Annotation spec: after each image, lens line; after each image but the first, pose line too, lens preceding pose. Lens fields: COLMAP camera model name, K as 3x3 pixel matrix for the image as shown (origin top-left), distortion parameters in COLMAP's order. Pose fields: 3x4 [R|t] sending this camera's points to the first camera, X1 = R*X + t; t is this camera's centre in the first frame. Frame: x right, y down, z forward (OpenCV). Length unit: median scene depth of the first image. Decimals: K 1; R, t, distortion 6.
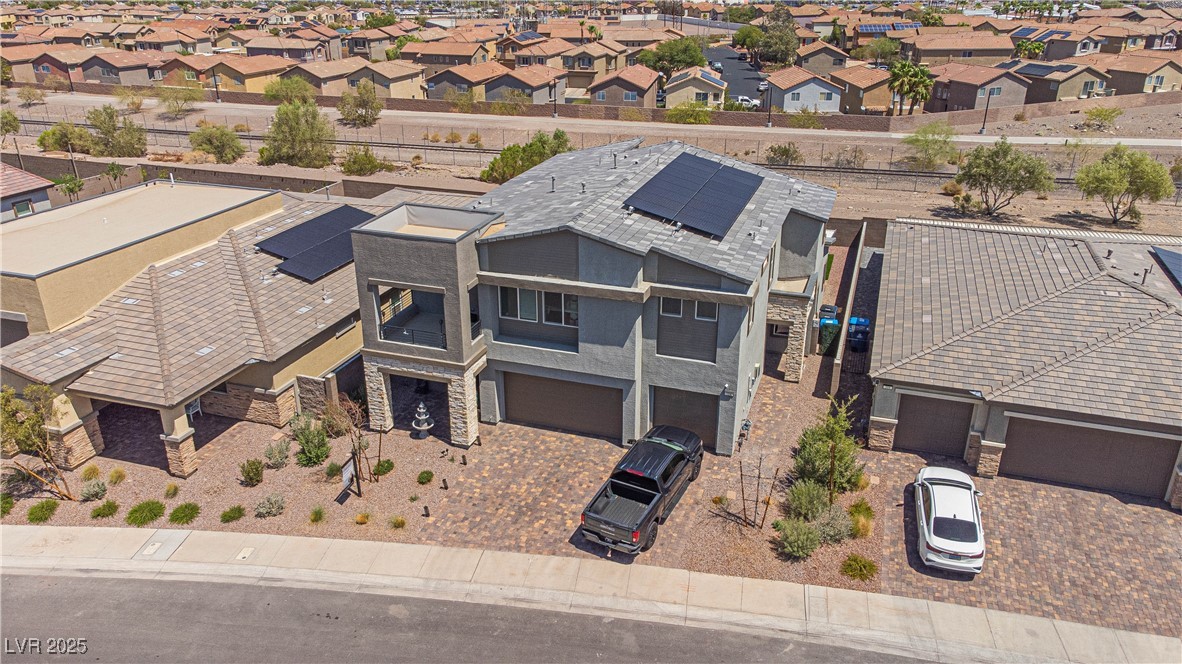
lens RADIAL K [[872.0, 0, 633.4], [0, 872.0, 329.0], [0, 0, 1]] dist [0.021399, 0.041729]
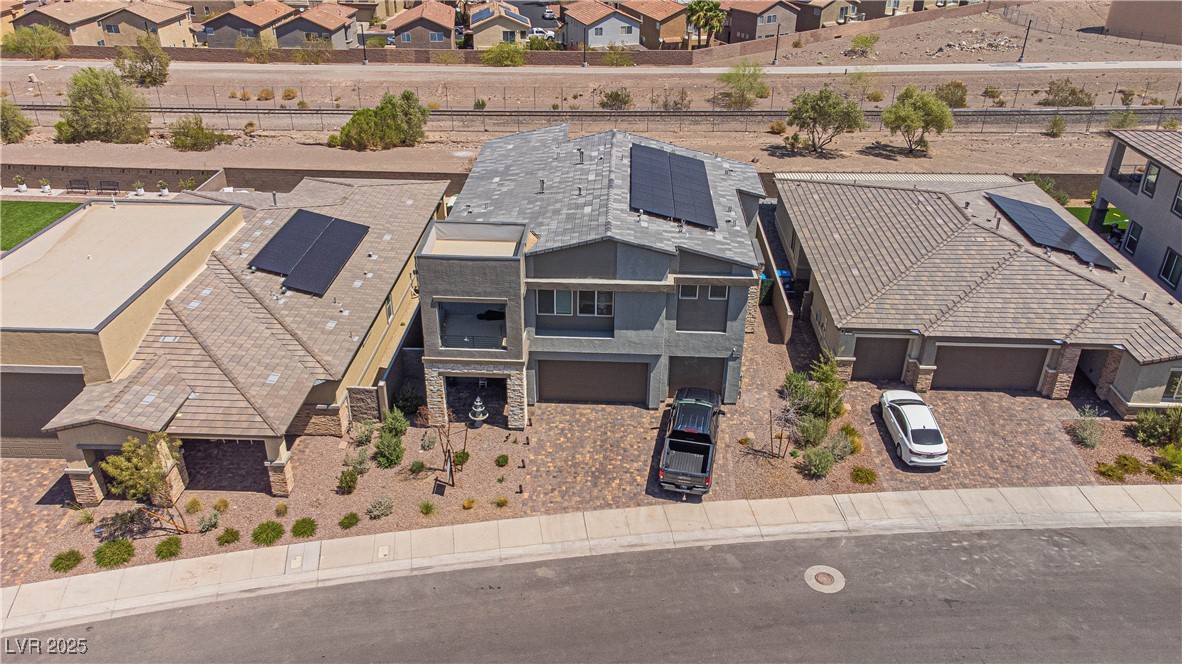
lens RADIAL K [[872.0, 0, 640.7], [0, 872.0, 336.8], [0, 0, 1]] dist [0.021399, 0.041729]
pose [[0.957974, -0.125652, 0.257871, -0.326270], [0.098083, 0.988256, 0.117171, -0.107260], [-0.269566, -0.086954, 0.959048, -0.145972]]
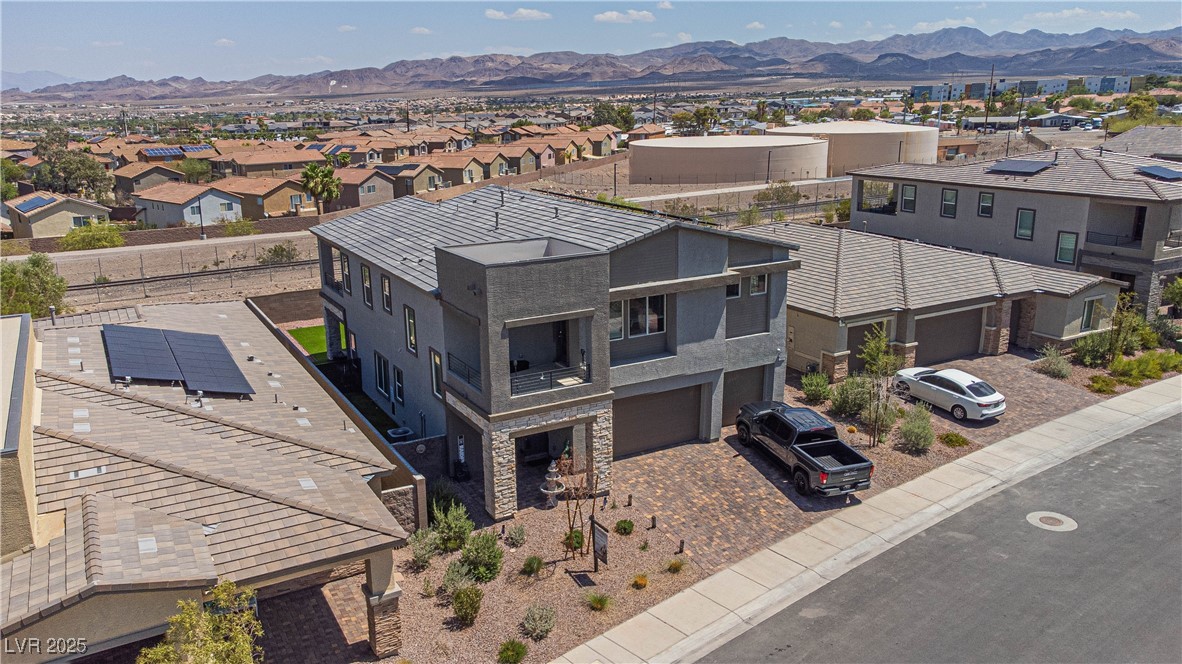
lens RADIAL K [[872.0, 0, 617.6], [0, 872.0, 332.2], [0, 0, 1]] dist [0.021399, 0.041729]
pose [[0.679298, -0.209191, 0.703415, -0.775973], [0.303065, 0.952925, -0.009281, -0.008244], [-0.668361, 0.219485, 0.710718, 0.332656]]
